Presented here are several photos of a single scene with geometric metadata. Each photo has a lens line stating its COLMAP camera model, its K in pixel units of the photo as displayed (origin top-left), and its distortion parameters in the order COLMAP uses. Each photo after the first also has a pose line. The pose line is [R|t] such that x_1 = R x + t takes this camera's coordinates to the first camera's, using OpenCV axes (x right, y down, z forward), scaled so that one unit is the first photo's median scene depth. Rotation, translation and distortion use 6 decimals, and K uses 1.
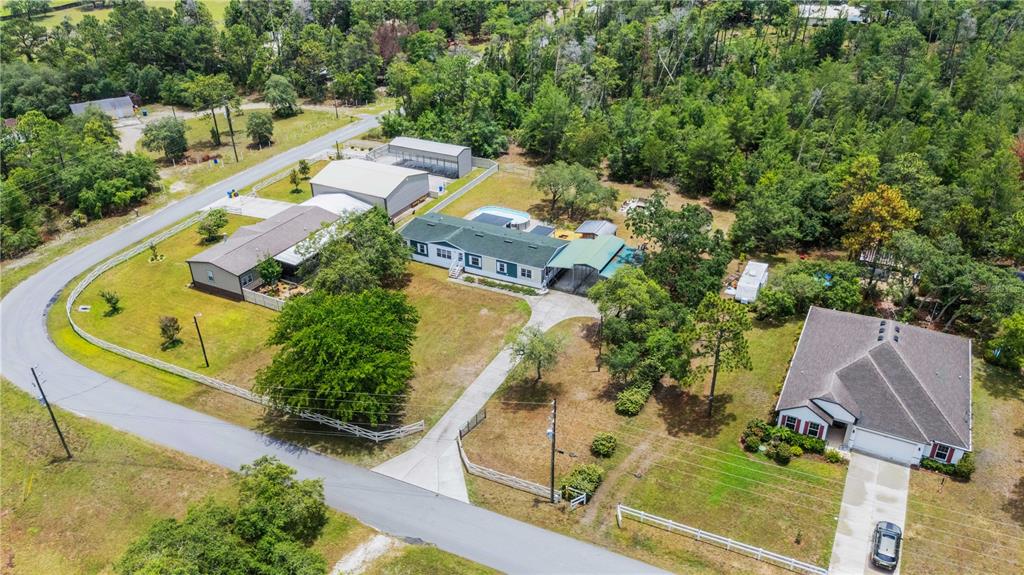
lens RADIAL K [[757.8, 0, 512.0], [0, 757.8, 287.5], [0, 0, 1]] dist [0.039116, -0.009015]
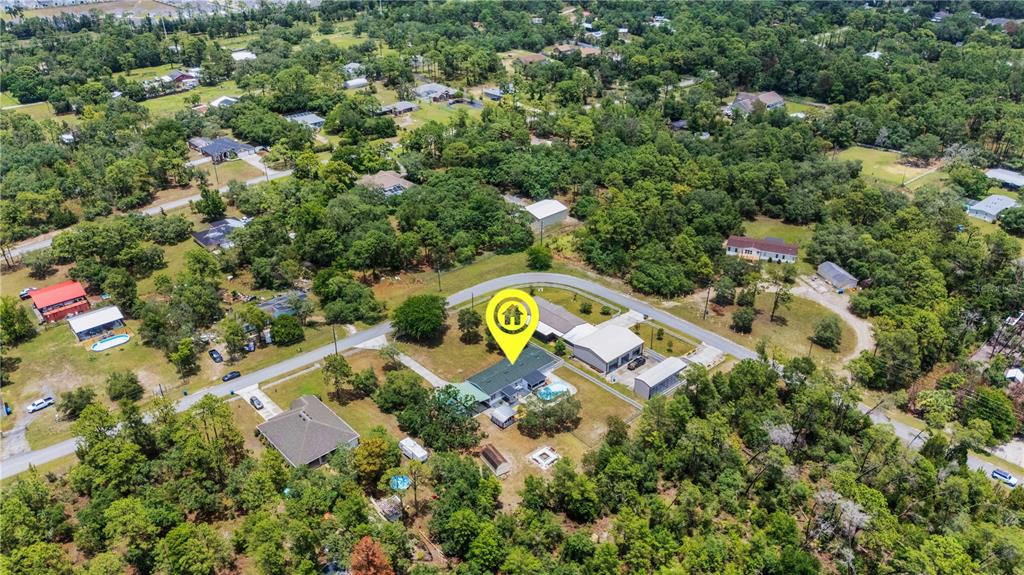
lens RADIAL K [[748.8, 0, 512.0], [0, 748.8, 287.5], [0, 0, 1]] dist [0.091243, -0.118880]
pose [[-0.359071, 0.454855, -0.814969, 1.431833], [-0.443516, 0.685149, 0.577810, -1.328581], [0.821195, 0.568927, -0.044281, 1.028181]]
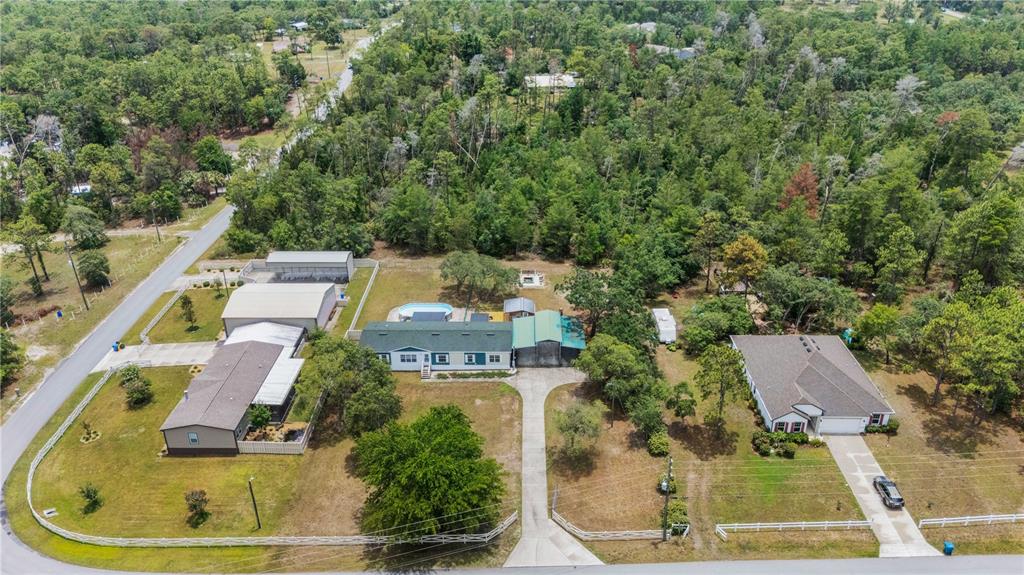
lens RADIAL K [[748.8, 0, 512.0], [0, 748.8, 287.5], [0, 0, 1]] dist [0.091243, -0.118880]
pose [[0.897266, -0.192291, 0.397413, -0.379899], [0.214376, 0.976684, -0.011434, -0.103899], [-0.385949, 0.095455, 0.917568, -0.047919]]
